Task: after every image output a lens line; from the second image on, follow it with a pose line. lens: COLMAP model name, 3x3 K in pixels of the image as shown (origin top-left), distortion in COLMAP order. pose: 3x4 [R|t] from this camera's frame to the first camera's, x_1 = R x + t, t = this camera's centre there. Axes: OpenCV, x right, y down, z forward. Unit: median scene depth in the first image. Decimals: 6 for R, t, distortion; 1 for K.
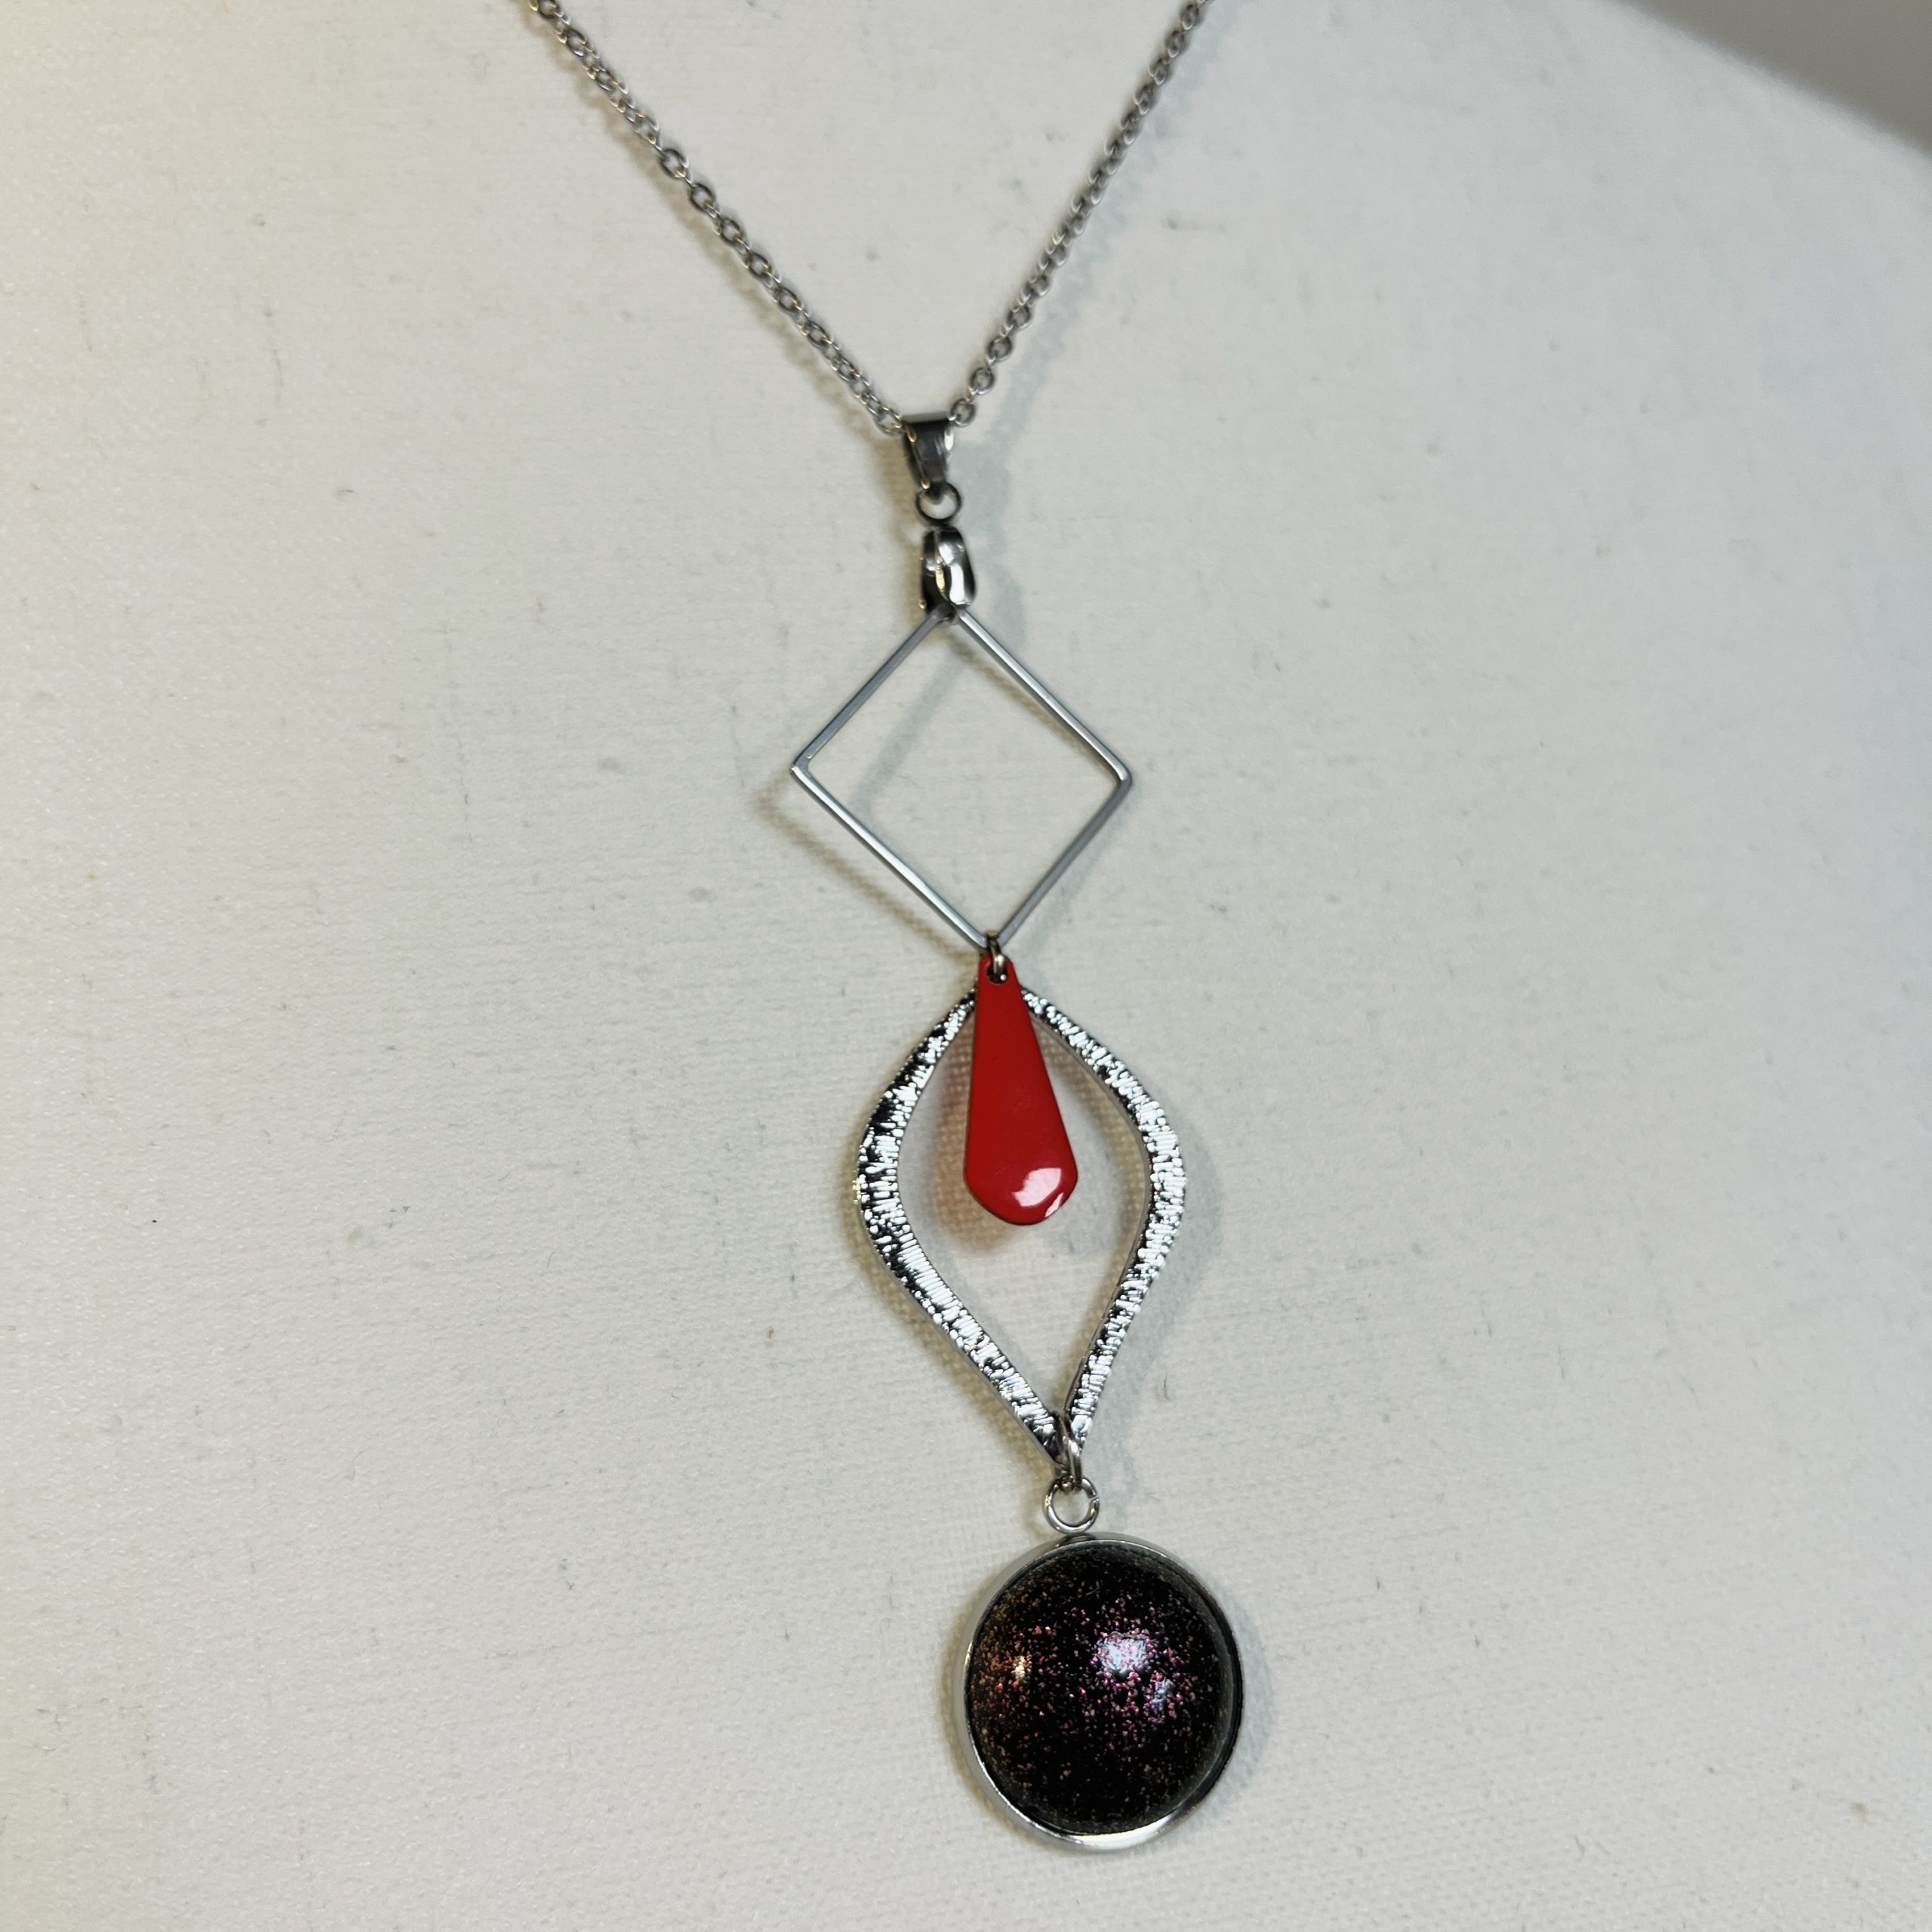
lens RADIAL K [[2060.7, 0, 990.6], [0, 2060.7, 985.5], [0, 0, 1]] dist [-0.011959, 0.000000]
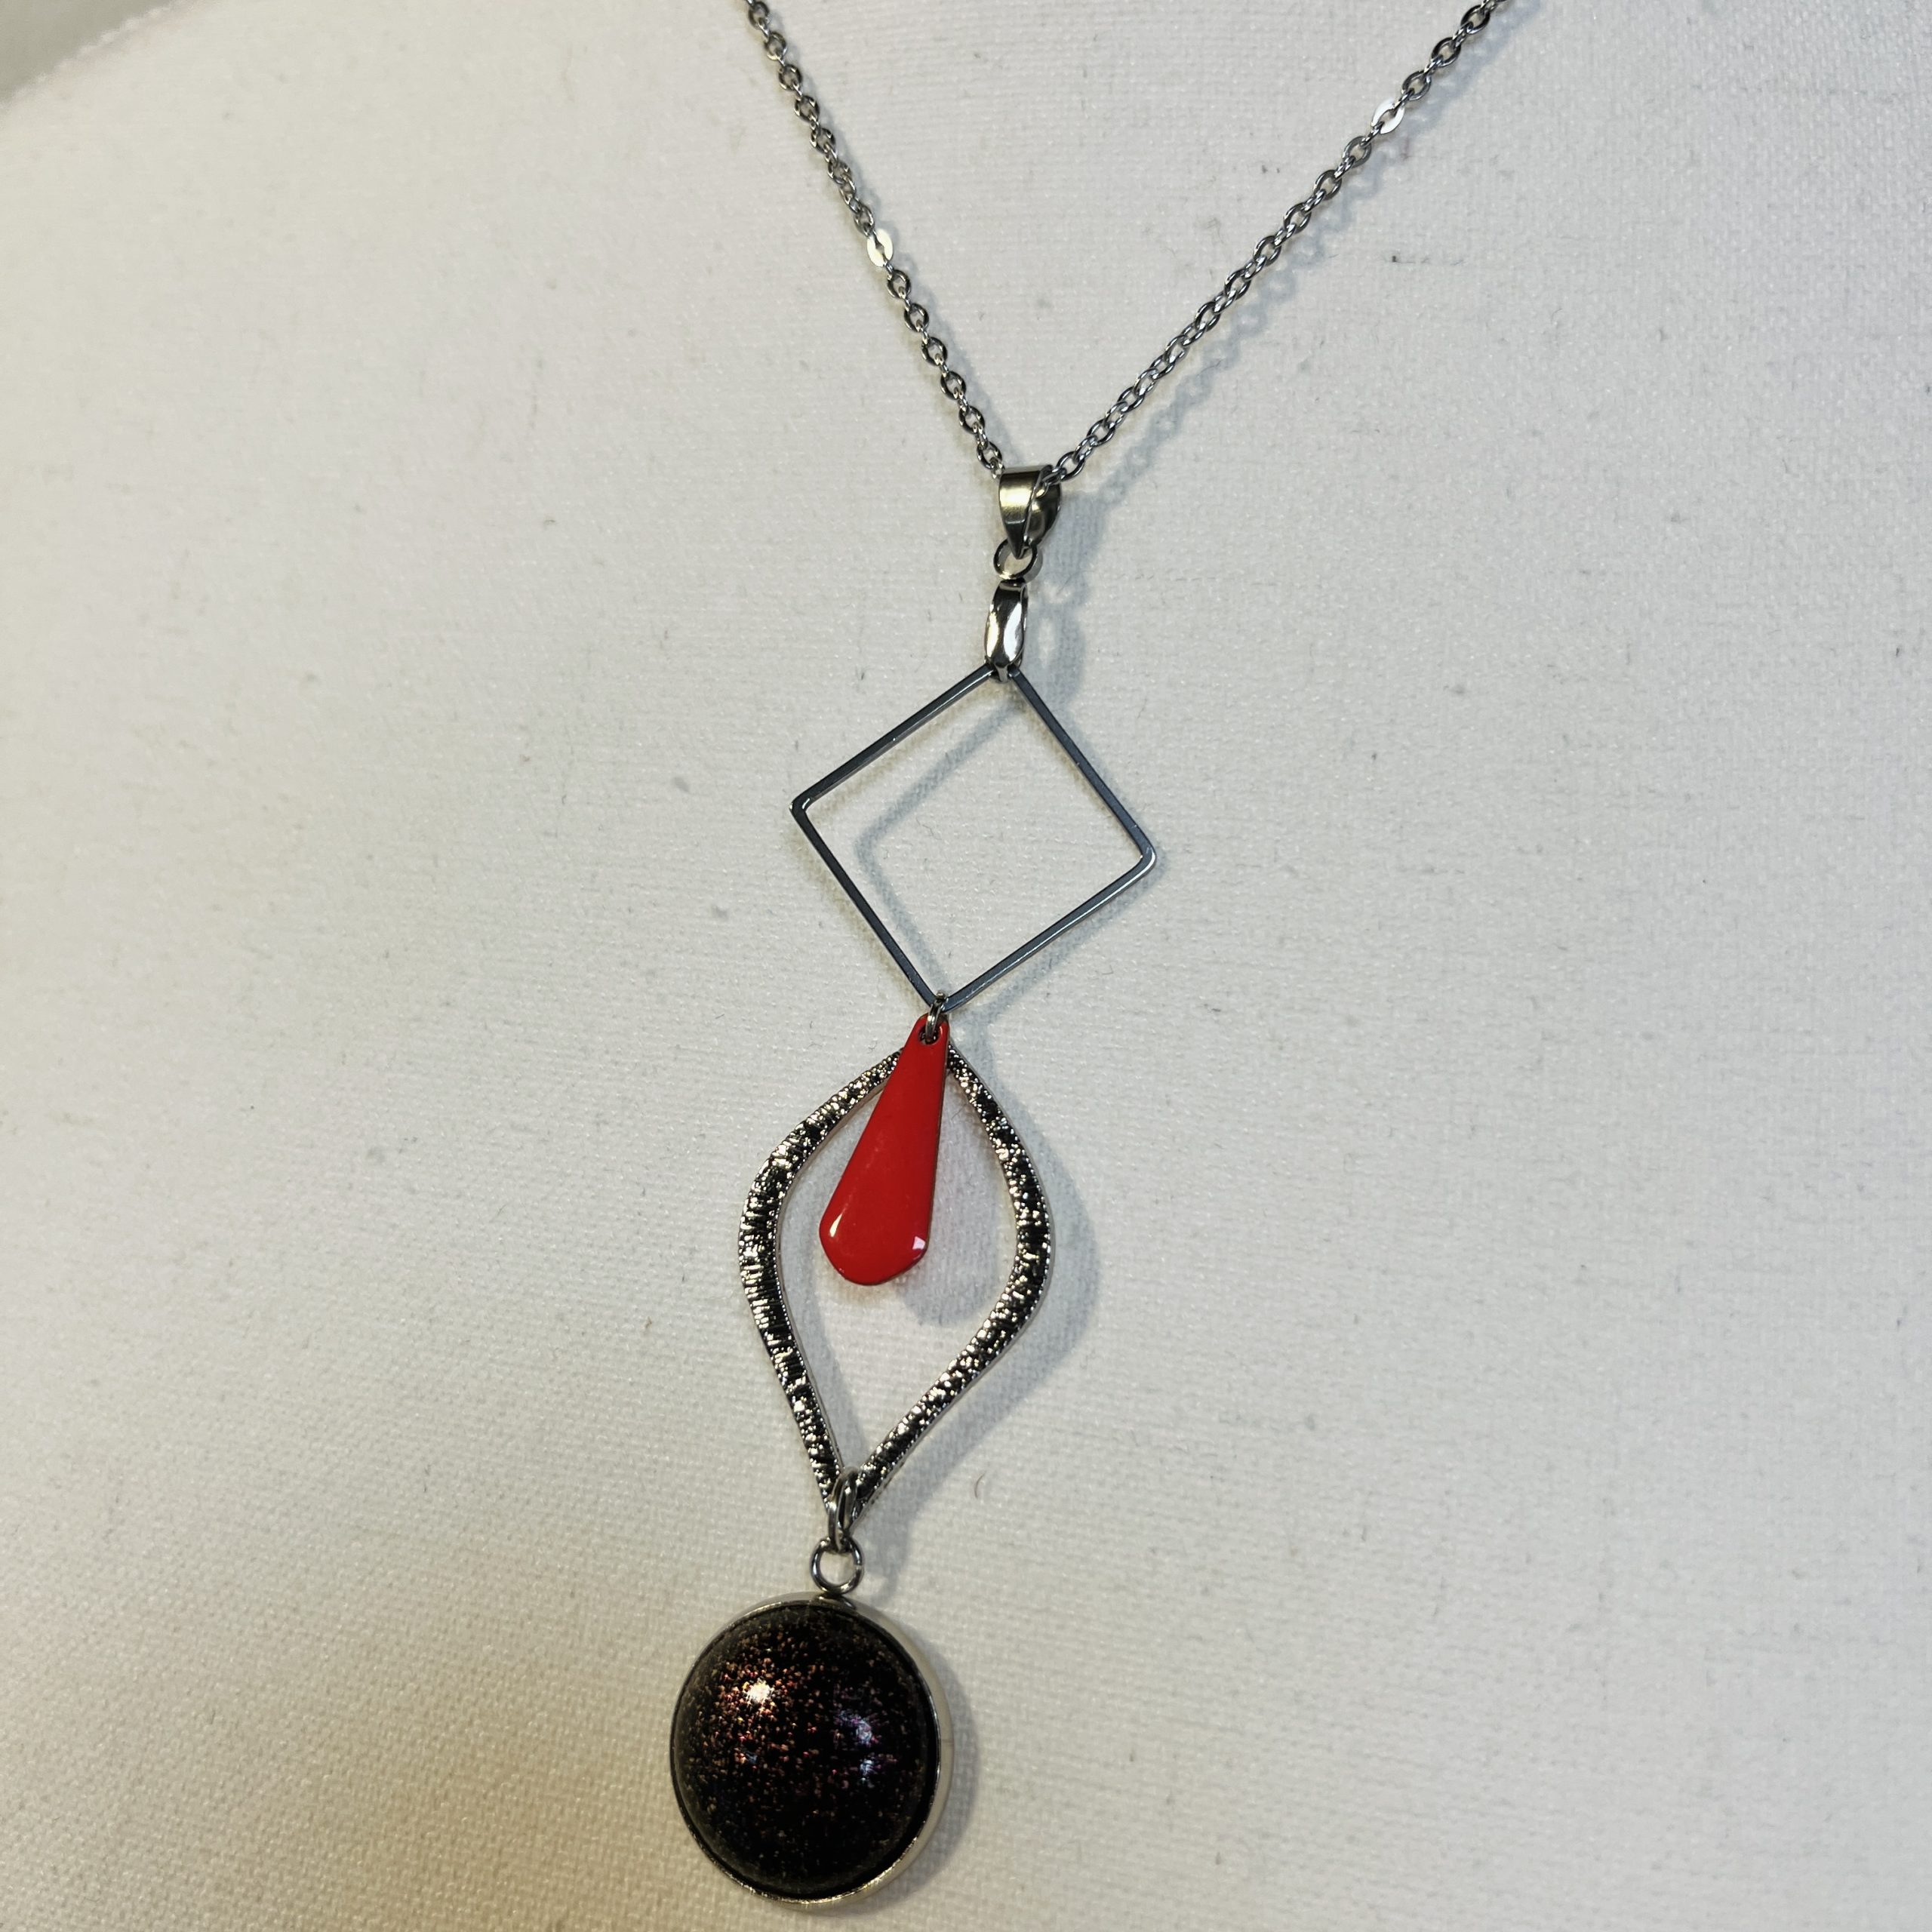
lens RADIAL K [[2060.7, 0, 975.4], [0, 2060.7, 991.6], [0, 0, 1]] dist [-0.011959, 0.000000]
pose [[0.824584, 0.168673, -0.540011, 0.566088], [-0.157202, 0.985243, 0.067697, -0.099047], [0.543461, 0.029069, 0.838931, 0.174142]]
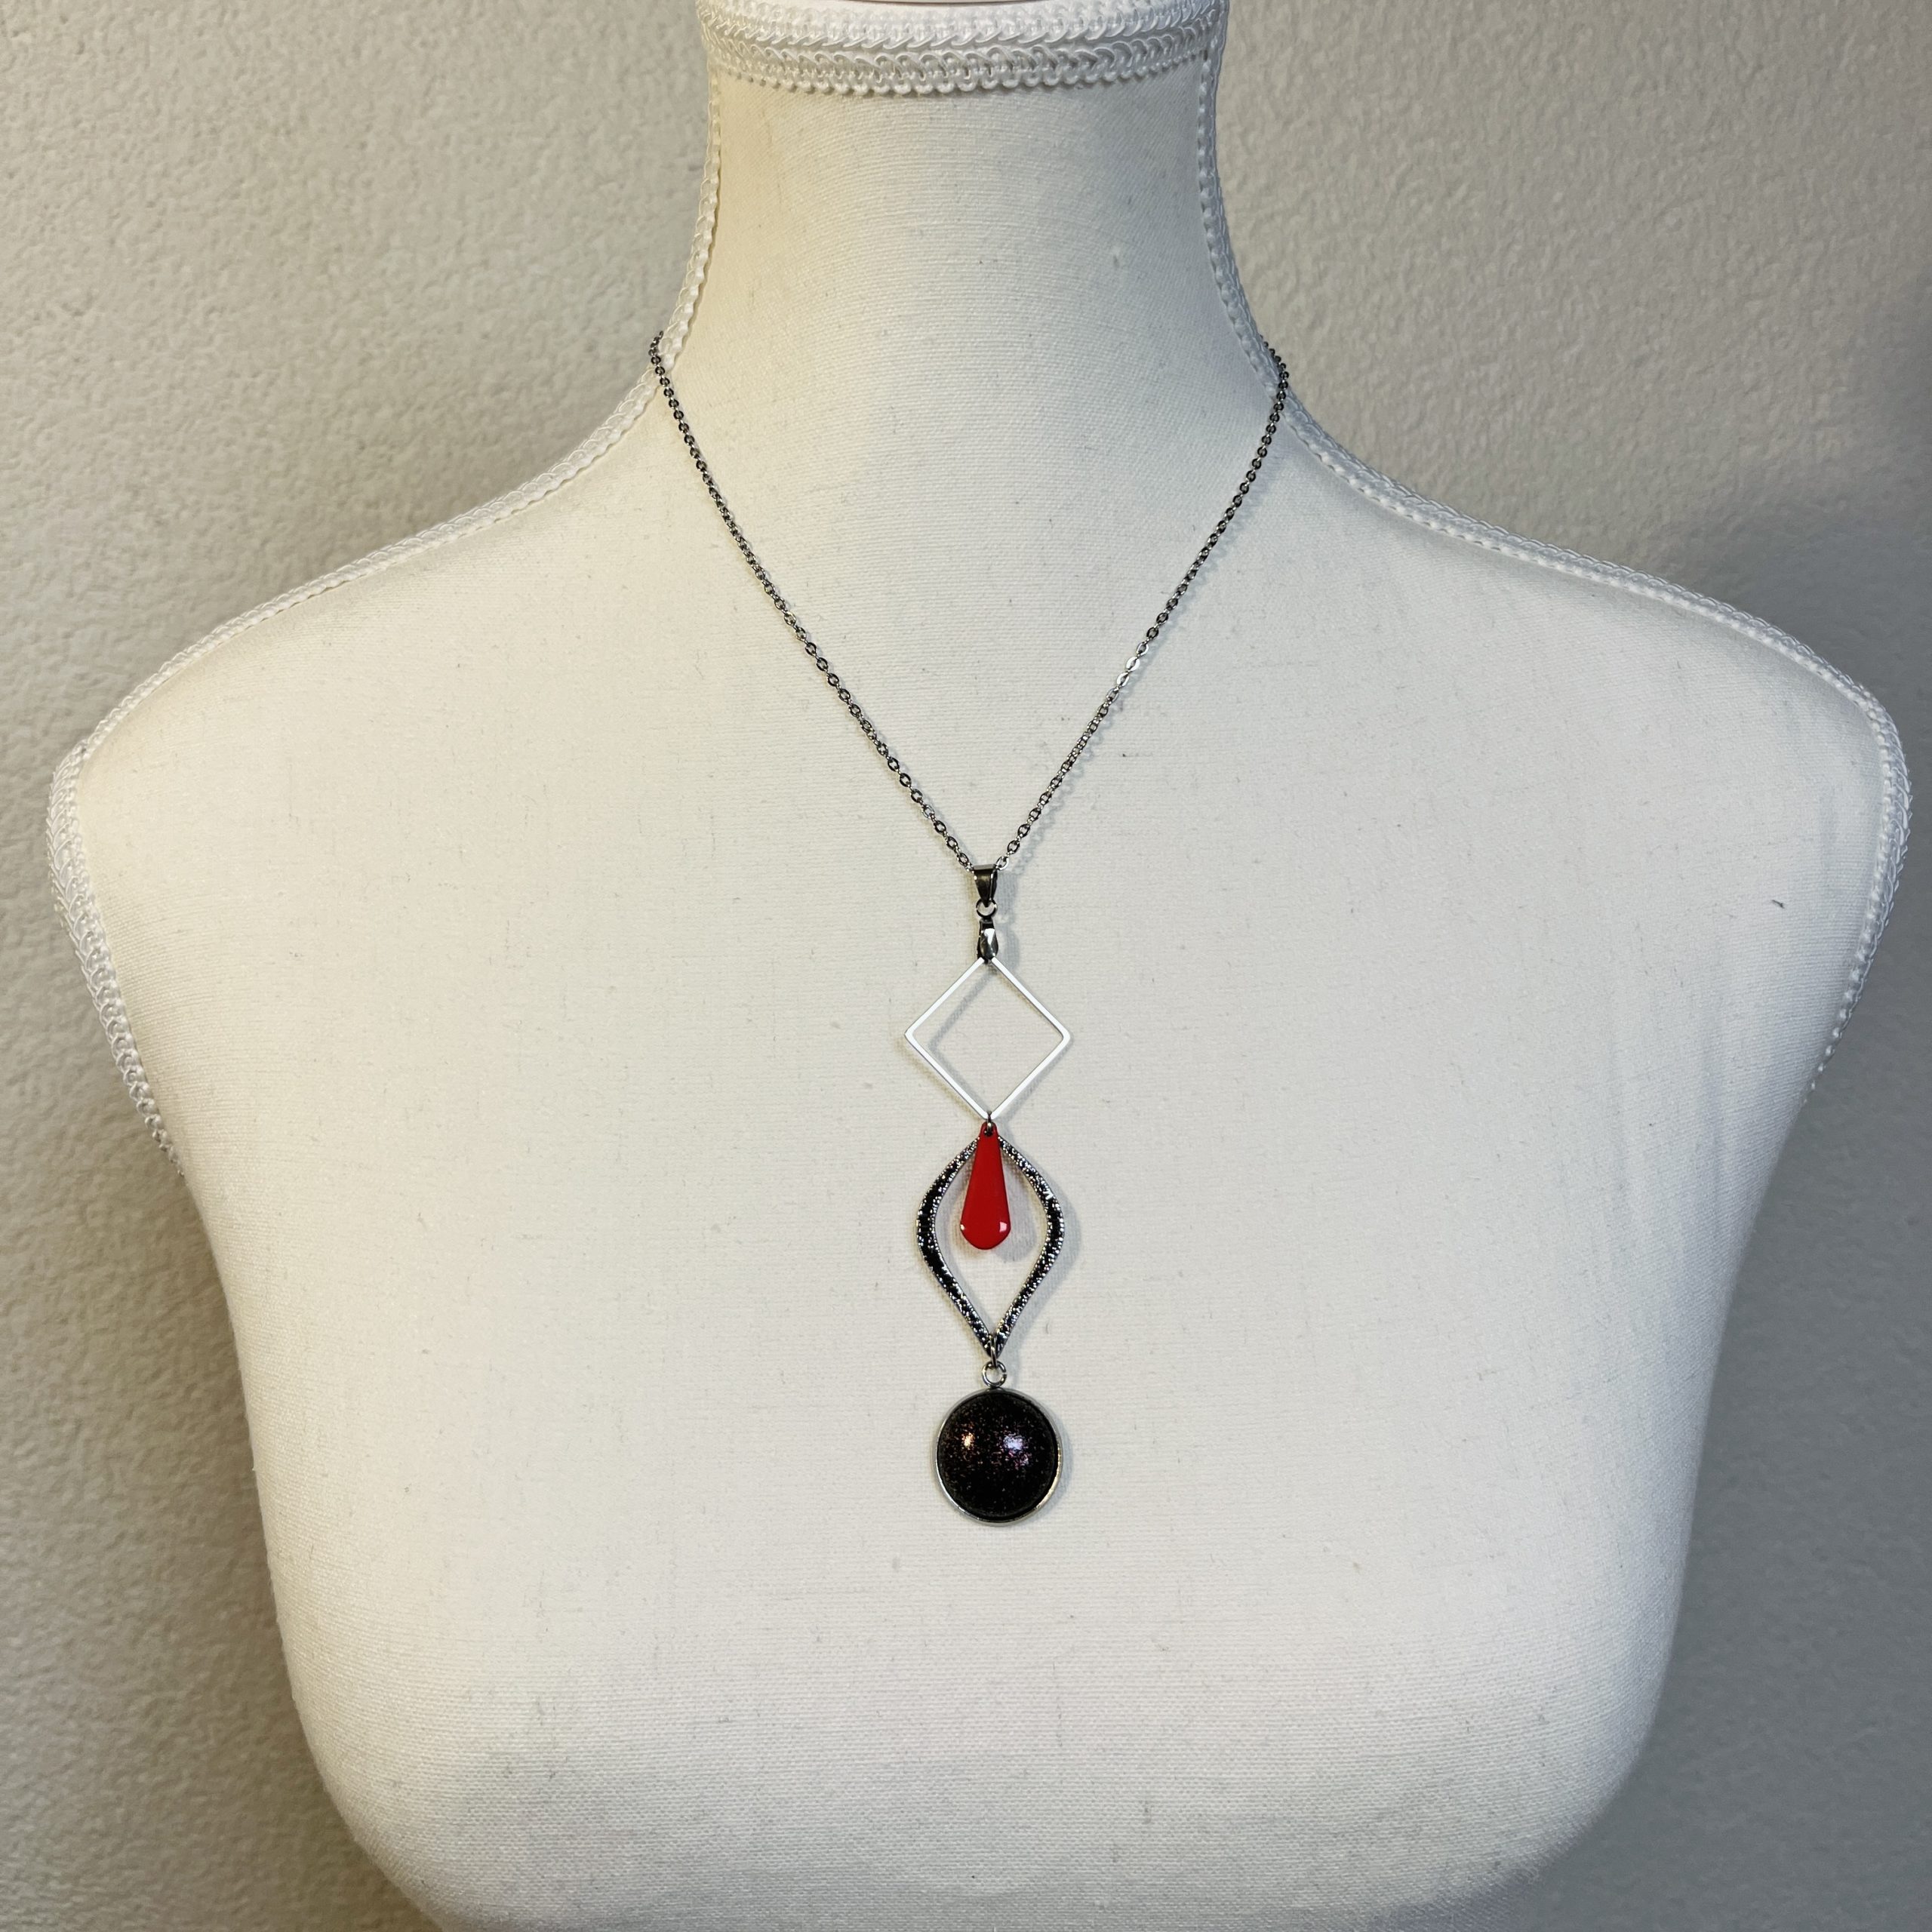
lens RADIAL K [[2060.7, 0, 964.9], [0, 2060.7, 679.5], [0, 0, 1]] dist [-0.011959, 0.000000]
pose [[0.954142, 0.021074, -0.298611, 0.652642], [-0.042516, 0.996947, -0.065491, -0.358407], [0.296319, 0.075184, 0.952125, -1.218214]]
